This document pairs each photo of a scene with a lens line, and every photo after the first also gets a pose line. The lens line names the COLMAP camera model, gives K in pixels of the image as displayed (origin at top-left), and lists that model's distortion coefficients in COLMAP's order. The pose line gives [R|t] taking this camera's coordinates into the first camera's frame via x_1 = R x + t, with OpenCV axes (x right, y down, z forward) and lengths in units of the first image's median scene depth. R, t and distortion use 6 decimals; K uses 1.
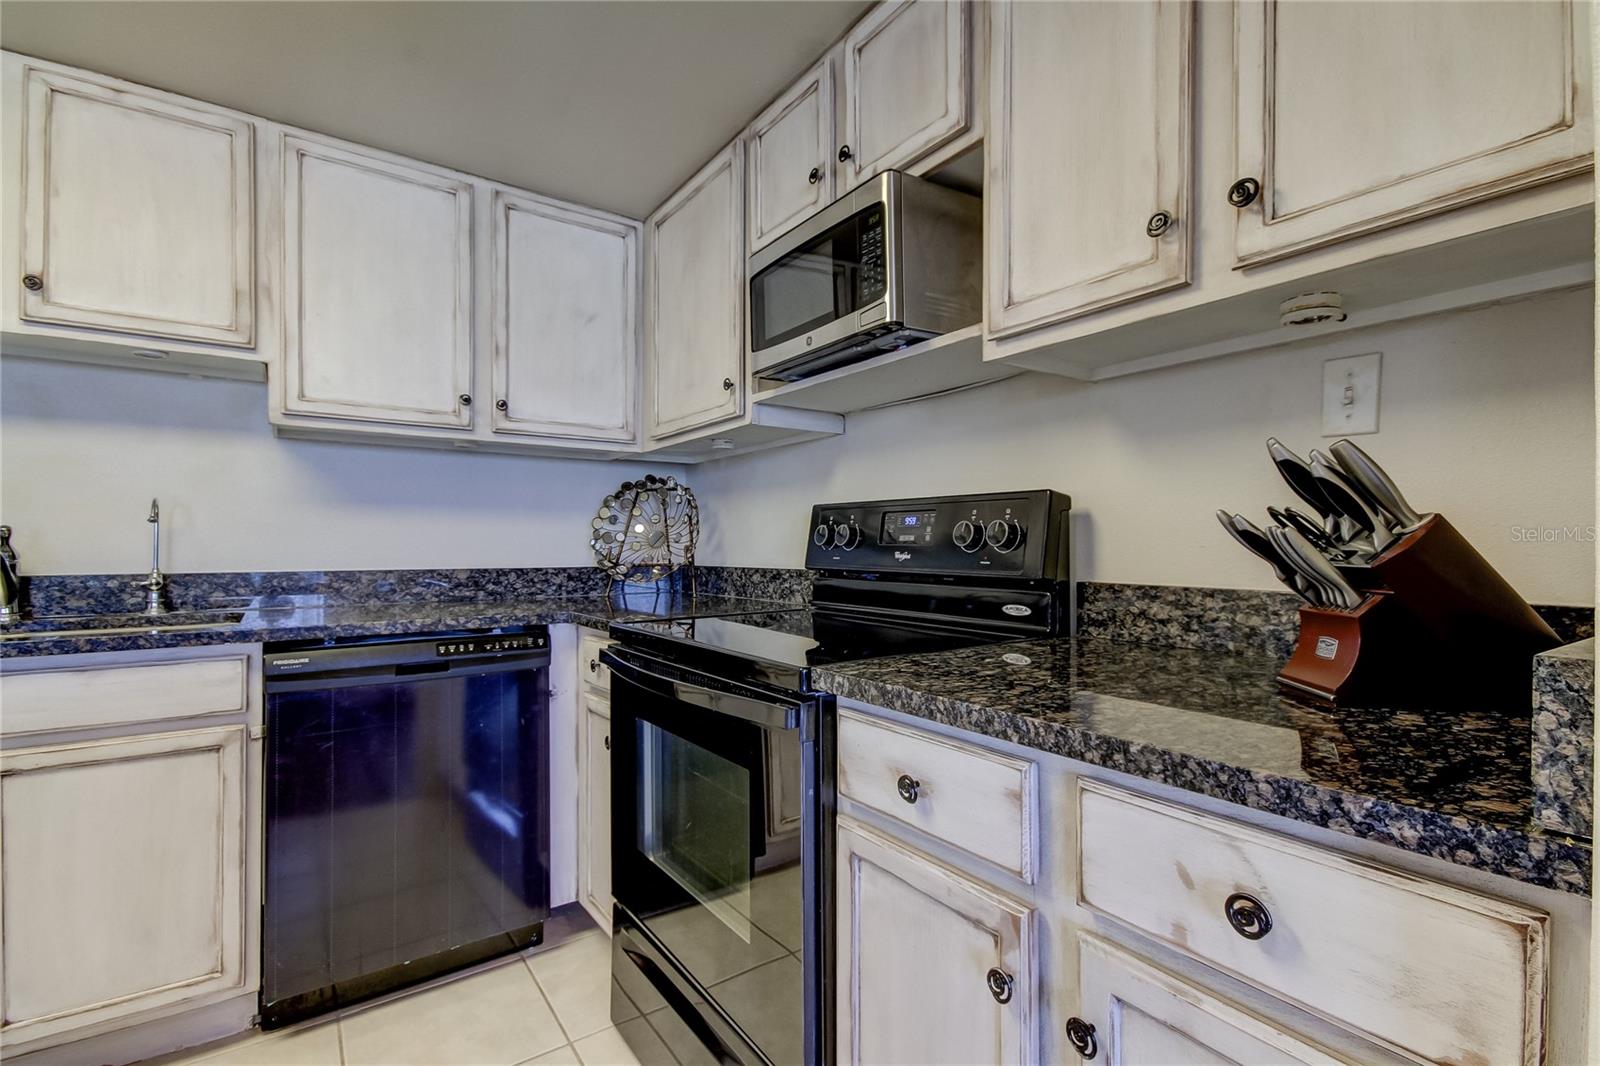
lens RADIAL K [[751.7, 0, 817.8], [0, 751.7, 540.4], [0, 0, 1]] dist [0.022642, -0.006963]
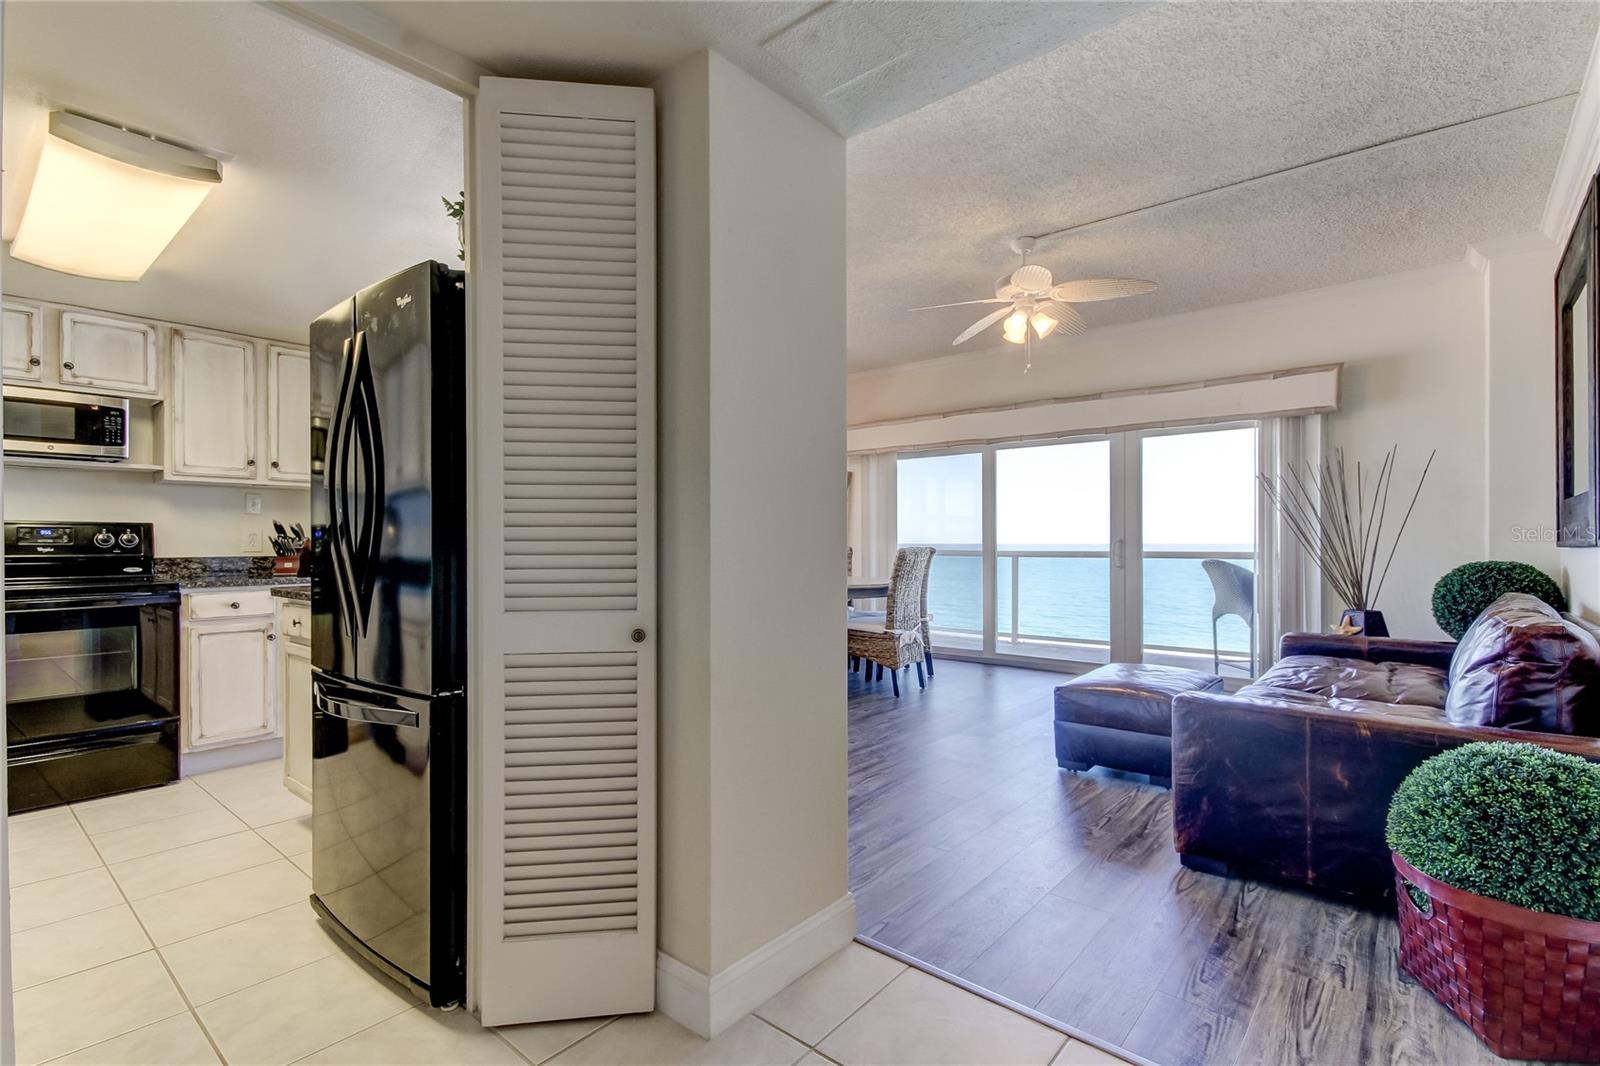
lens RADIAL K [[751.7, 0, 804.7], [0, 751.7, 541.4], [0, 0, 1]] dist [0.022642, -0.006963]
pose [[-0.249952, 0.003132, 0.968253, -2.193393], [0.001598, 0.999995, -0.002823, 0.006174], [-0.968257, 0.000841, -0.249955, -0.432562]]
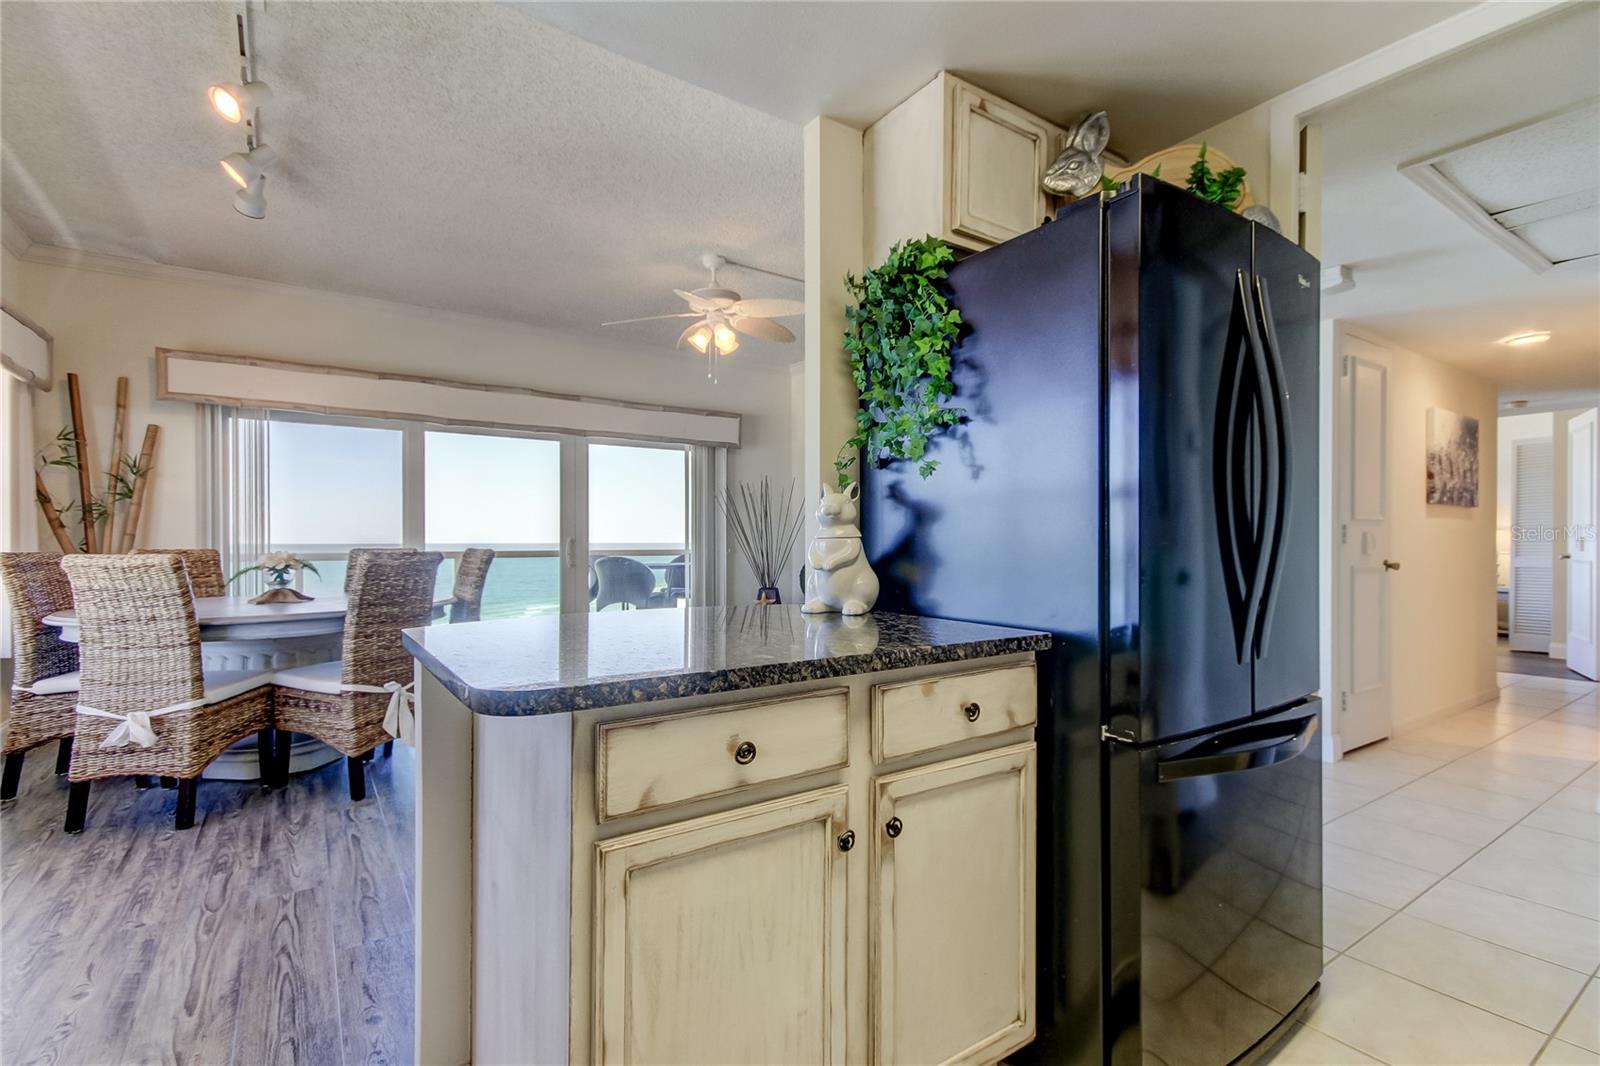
lens RADIAL K [[751.7, 0, 815.6], [0, 751.7, 532.0], [0, 0, 1]] dist [0.022642, -0.006963]
pose [[-0.999959, 0.003773, 0.008237, -0.554431], [0.003681, 0.999931, -0.011176, 0.001069], [-0.008279, -0.011146, -0.999904, 0.728194]]
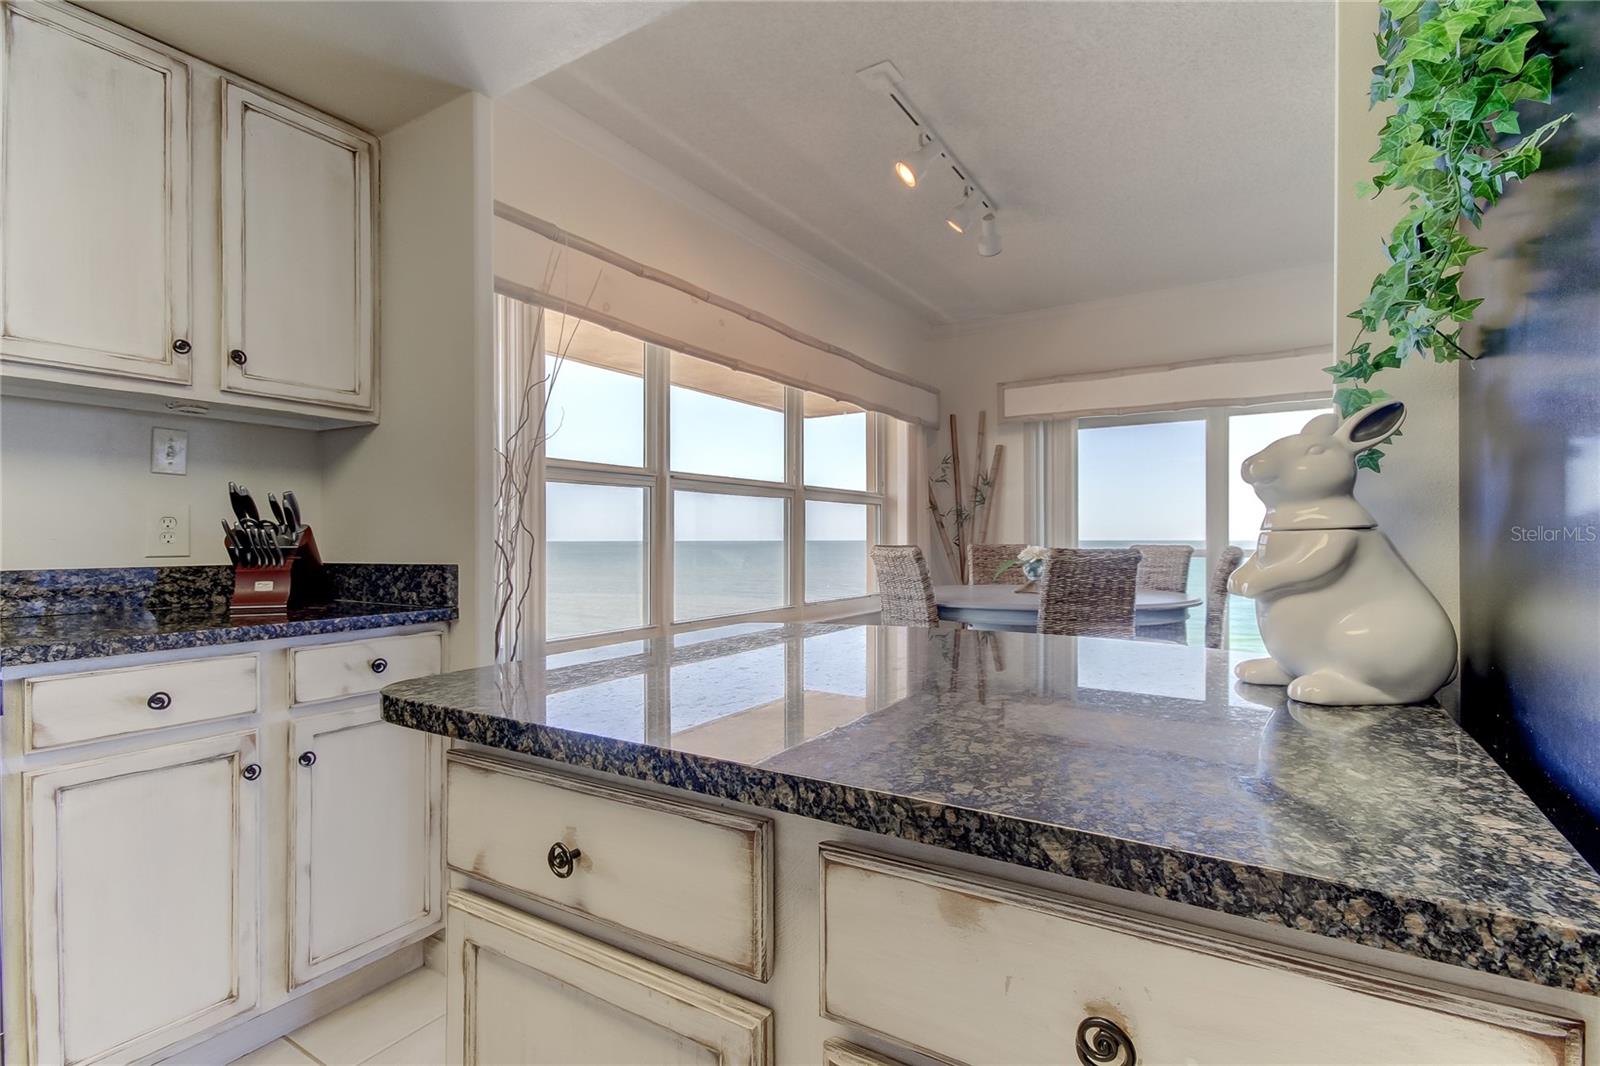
lens RADIAL K [[751.7, 0, 809.2], [0, 751.7, 538.2], [0, 0, 1]] dist [0.022642, -0.006963]
pose [[-0.394164, 0.000432, 0.919040, -0.875262], [-0.002082, 0.999997, -0.001364, 0.003796], [-0.919038, -0.002451, -0.394162, 0.205620]]
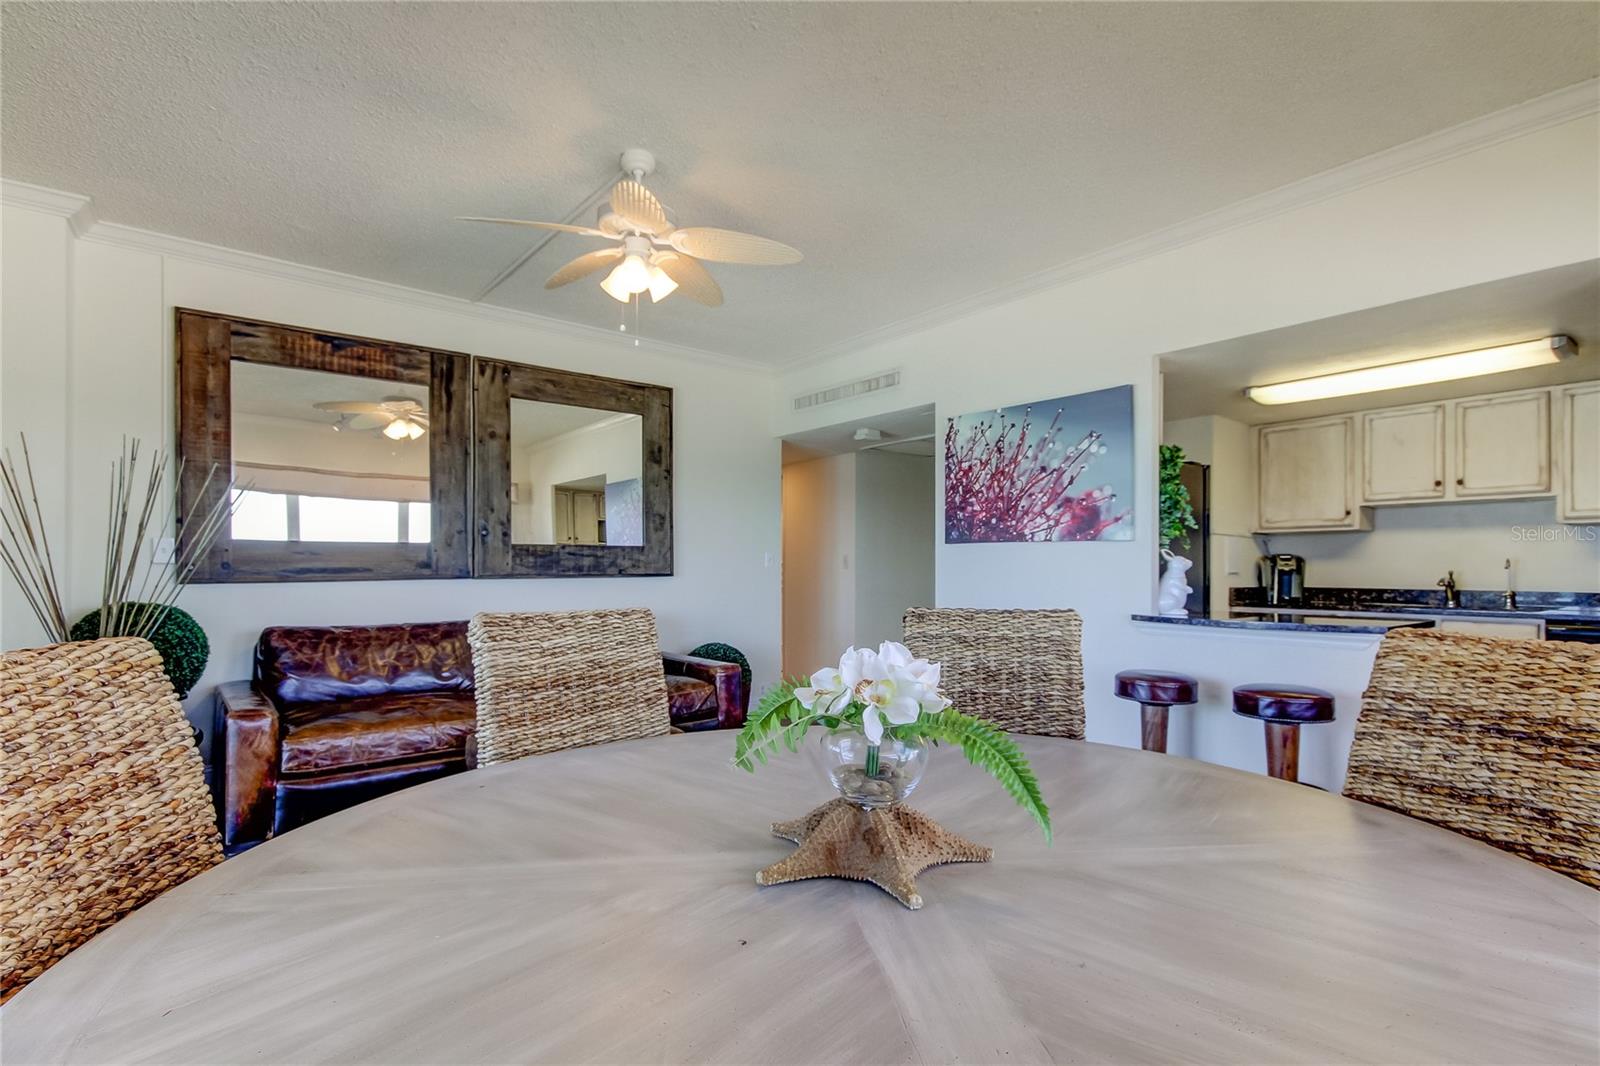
lens RADIAL K [[751.7, 0, 834.8], [0, 751.7, 559.6], [0, 0, 1]] dist [0.022642, -0.006963]
pose [[0.086319, -0.013487, -0.996176, 1.349842], [0.002780, 0.999908, -0.013296, -0.027439], [0.996264, -0.001622, 0.086348, -1.327543]]
